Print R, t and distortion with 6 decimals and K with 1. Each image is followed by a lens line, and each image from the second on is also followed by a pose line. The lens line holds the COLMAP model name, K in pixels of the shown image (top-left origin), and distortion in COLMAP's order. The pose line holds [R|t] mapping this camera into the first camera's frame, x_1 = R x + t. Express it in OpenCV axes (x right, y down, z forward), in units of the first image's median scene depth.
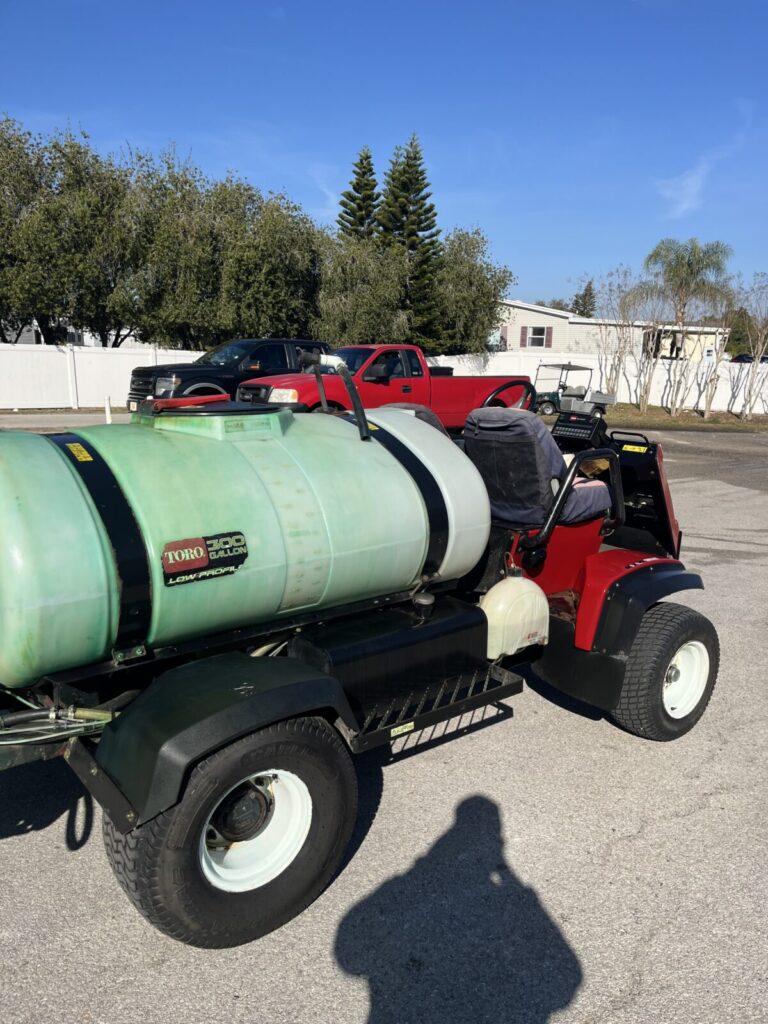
lens RADIAL K [[785.8, 0, 388.9], [0, 785.8, 513.3], [0, 0, 1]] dist [0.075572, -0.099266]
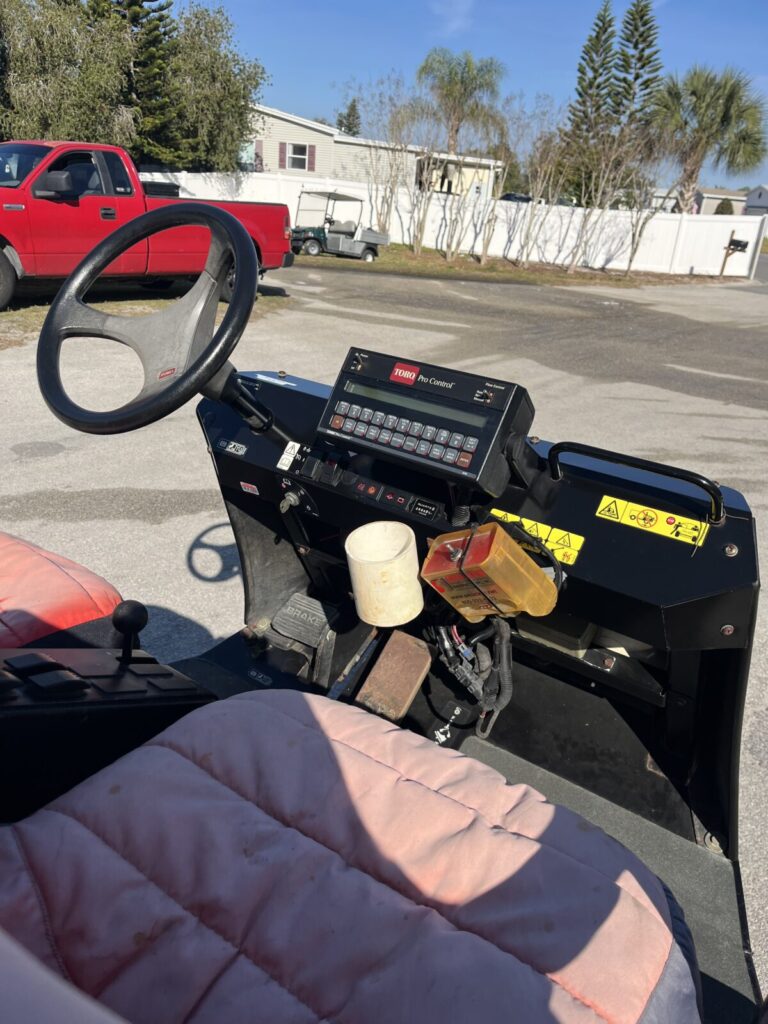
lens RADIAL K [[785.8, 0, 388.9], [0, 785.8, 513.3], [0, 0, 1]] dist [0.075572, -0.099266]
pose [[0.958455, -0.059090, 0.279056, 0.022257], [0.002763, 0.980185, 0.198063, -0.018036], [-0.285230, -0.189063, 0.939627, 0.107726]]
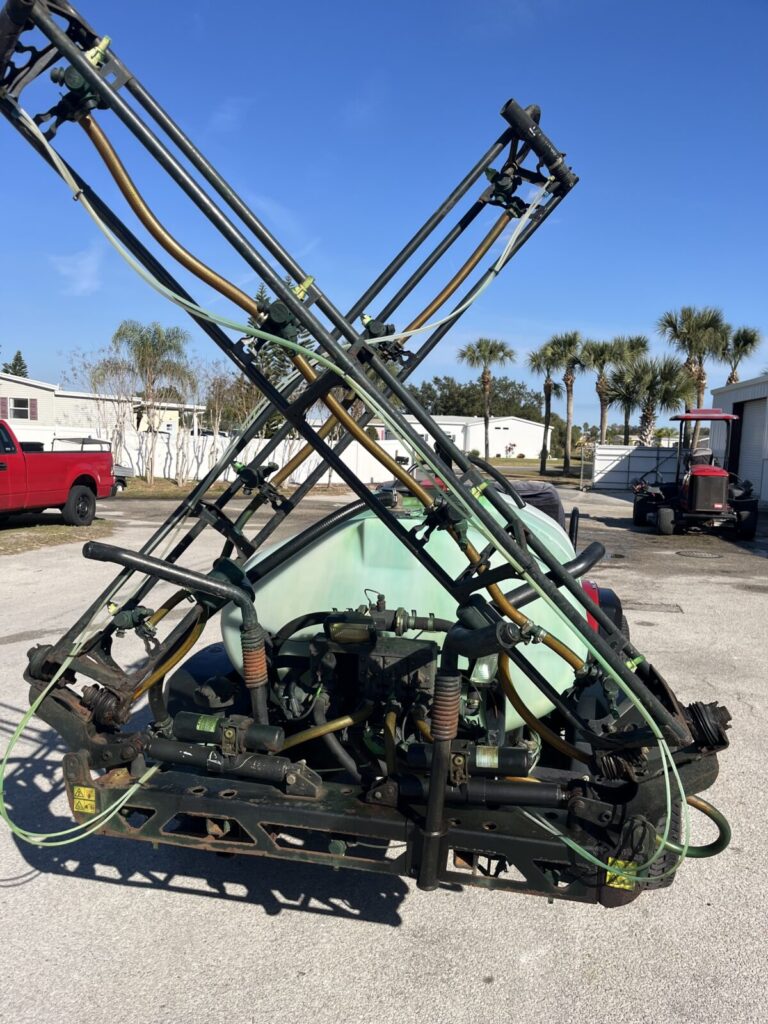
lens RADIAL K [[785.8, 0, 388.9], [0, 785.8, 513.3], [0, 0, 1]] dist [0.075572, -0.099266]
pose [[0.761857, -0.063225, 0.644652, -0.106244], [0.120207, 0.991738, -0.044797, -0.005335], [-0.636493, 0.111621, 0.763163, 0.015701]]
